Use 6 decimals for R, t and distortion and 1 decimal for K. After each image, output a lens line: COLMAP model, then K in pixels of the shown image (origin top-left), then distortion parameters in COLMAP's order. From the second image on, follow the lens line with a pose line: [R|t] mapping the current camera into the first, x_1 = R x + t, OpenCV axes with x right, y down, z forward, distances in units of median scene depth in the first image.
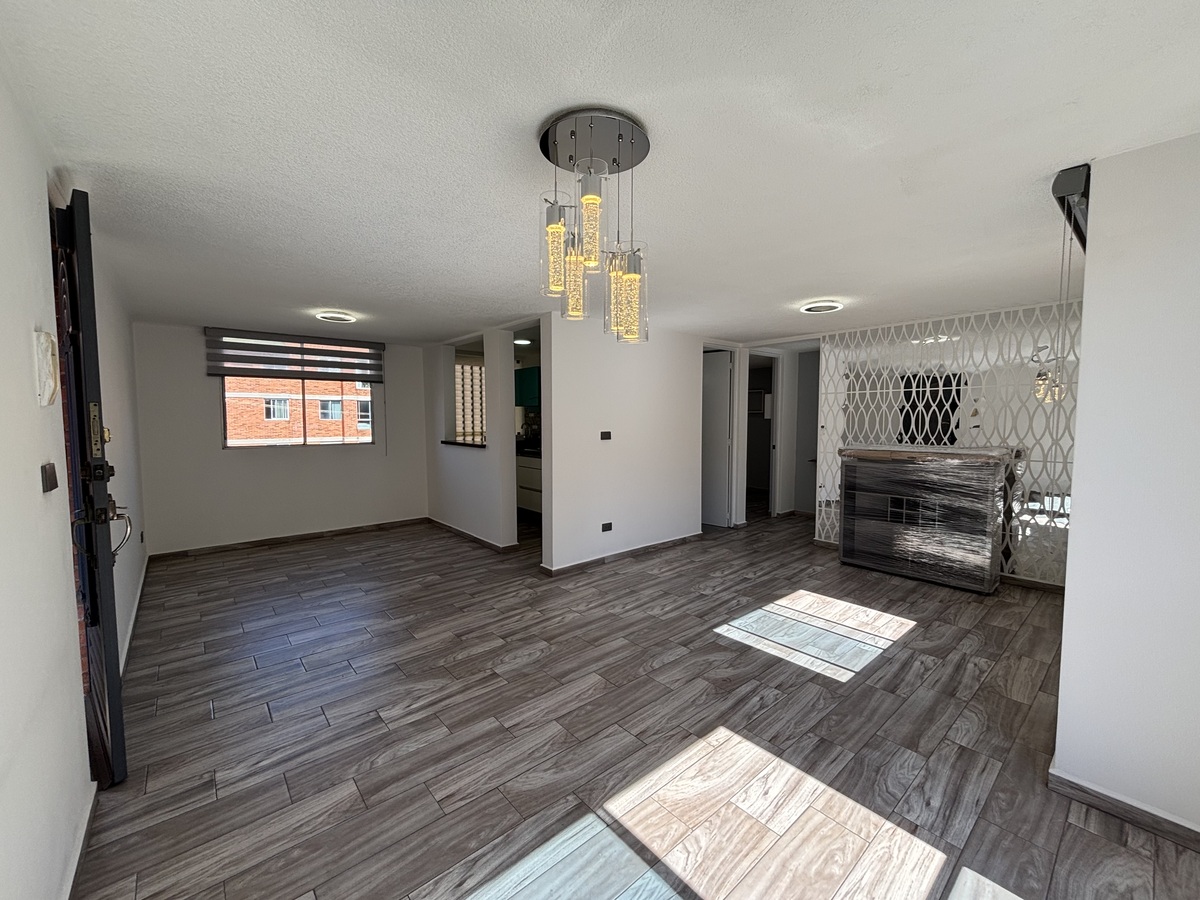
lens RADIAL K [[486.1, 0, 600.6], [0, 486.1, 453.0], [0, 0, 1]] dist [-0.000907, 0.001062]
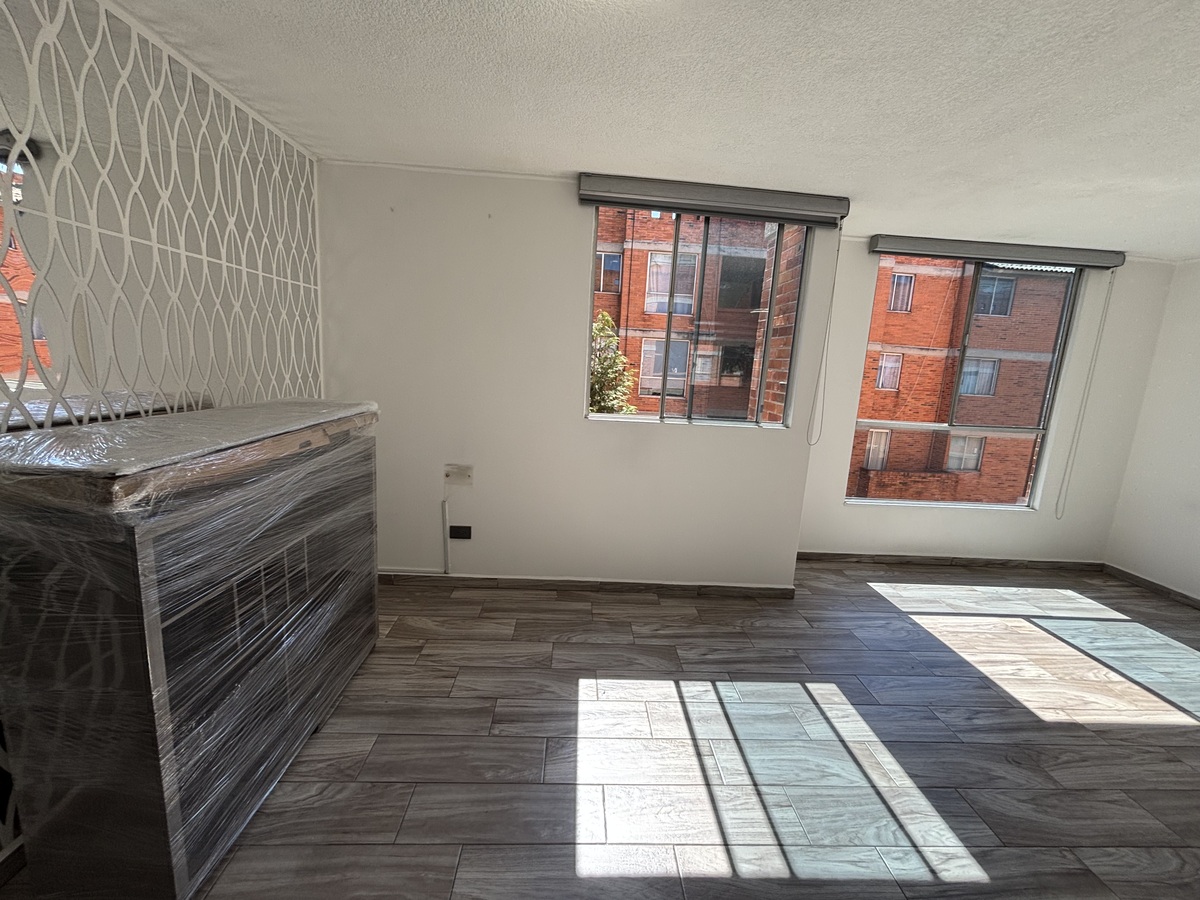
lens RADIAL K [[486.1, 0, 600.8], [0, 486.1, 449.8], [0, 0, 1]] dist [-0.000907, 0.001062]
pose [[-0.787656, -0.154074, 0.596539, 0.263119], [-0.012891, 0.972136, 0.234062, -0.085471], [-0.615980, 0.176670, -0.767695, 1.272598]]
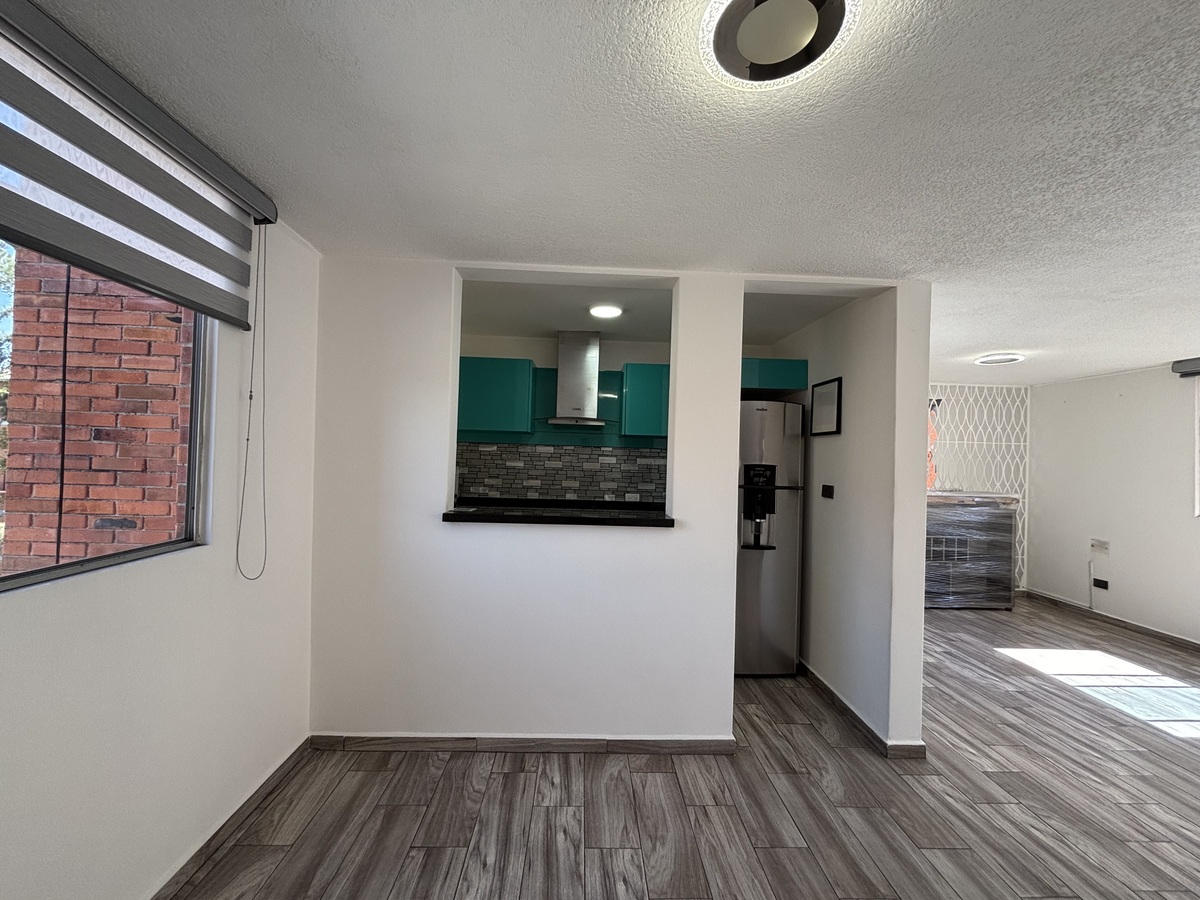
lens RADIAL K [[486.1, 0, 597.2], [0, 486.1, 447.3], [0, 0, 1]] dist [-0.000907, 0.001062]
pose [[0.620264, 0.030894, 0.783785, -0.874516], [0.029826, 0.997573, -0.062924, -0.078773], [-0.783826, 0.062407, 0.617836, 1.059896]]
